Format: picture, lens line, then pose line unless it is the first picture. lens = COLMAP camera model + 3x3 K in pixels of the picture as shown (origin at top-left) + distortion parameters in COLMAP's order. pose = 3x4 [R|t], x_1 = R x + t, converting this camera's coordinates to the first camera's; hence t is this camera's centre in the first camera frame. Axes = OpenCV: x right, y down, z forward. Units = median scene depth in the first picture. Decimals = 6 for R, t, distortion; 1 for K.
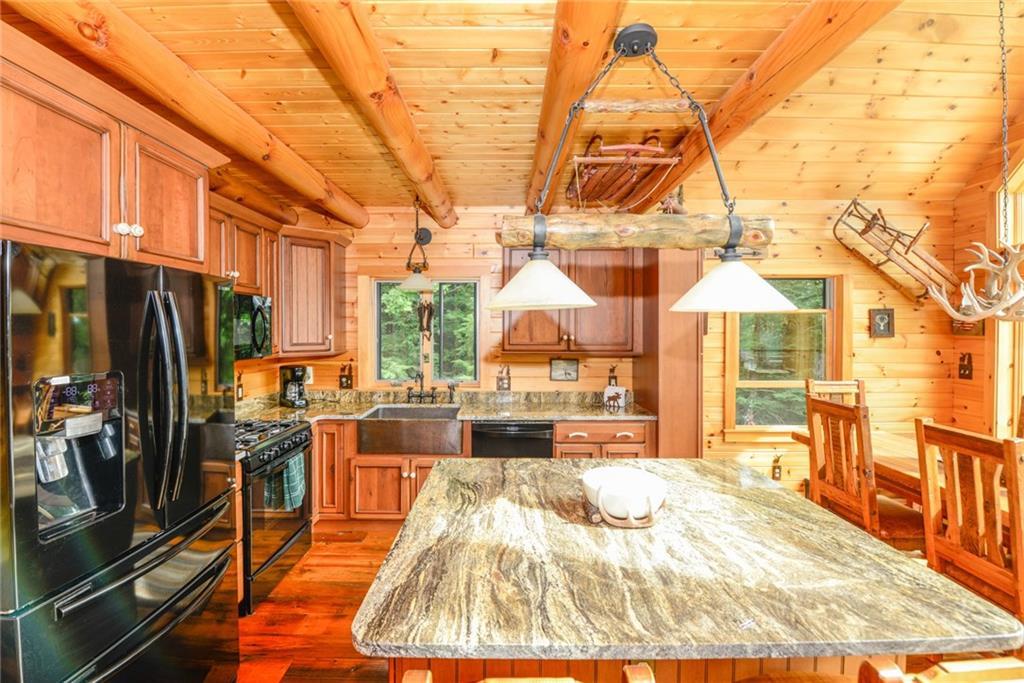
lens RADIAL K [[486.6, 0, 505.6], [0, 486.6, 335.1], [0, 0, 1]] dist [-0.002681, -0.003217]
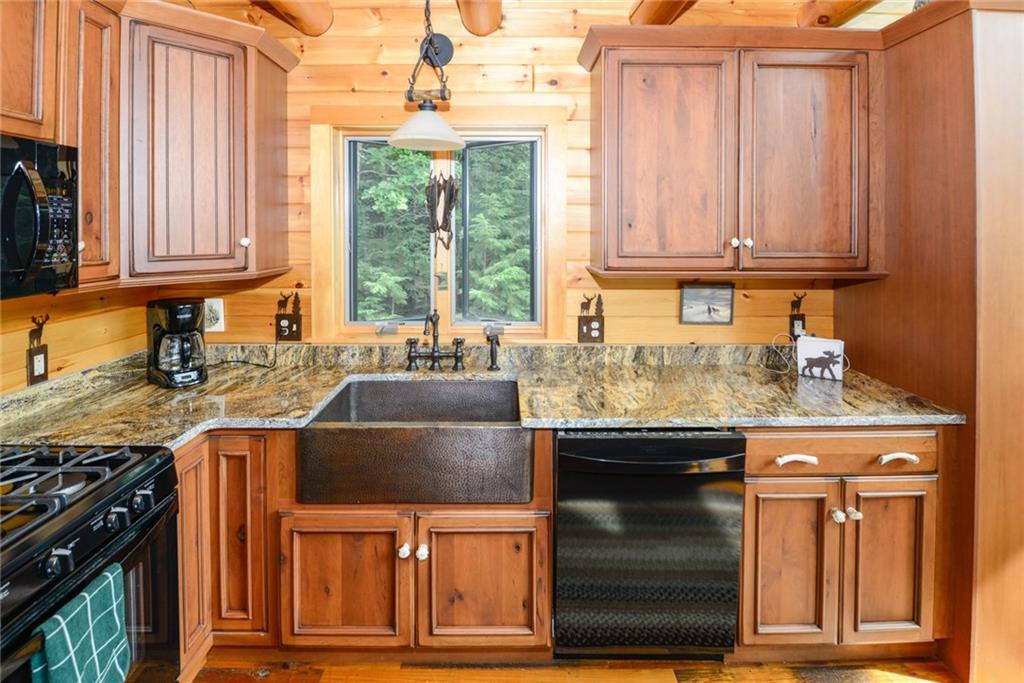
lens RADIAL K [[486.6, 0, 528.1], [0, 486.6, 236.5], [0, 0, 1]] dist [-0.002681, -0.003217]
pose [[0.998284, -0.001303, 0.058546, -0.104594], [0.001641, 0.999982, -0.005730, 0.001276], [-0.058537, 0.005816, 0.998268, 0.480788]]
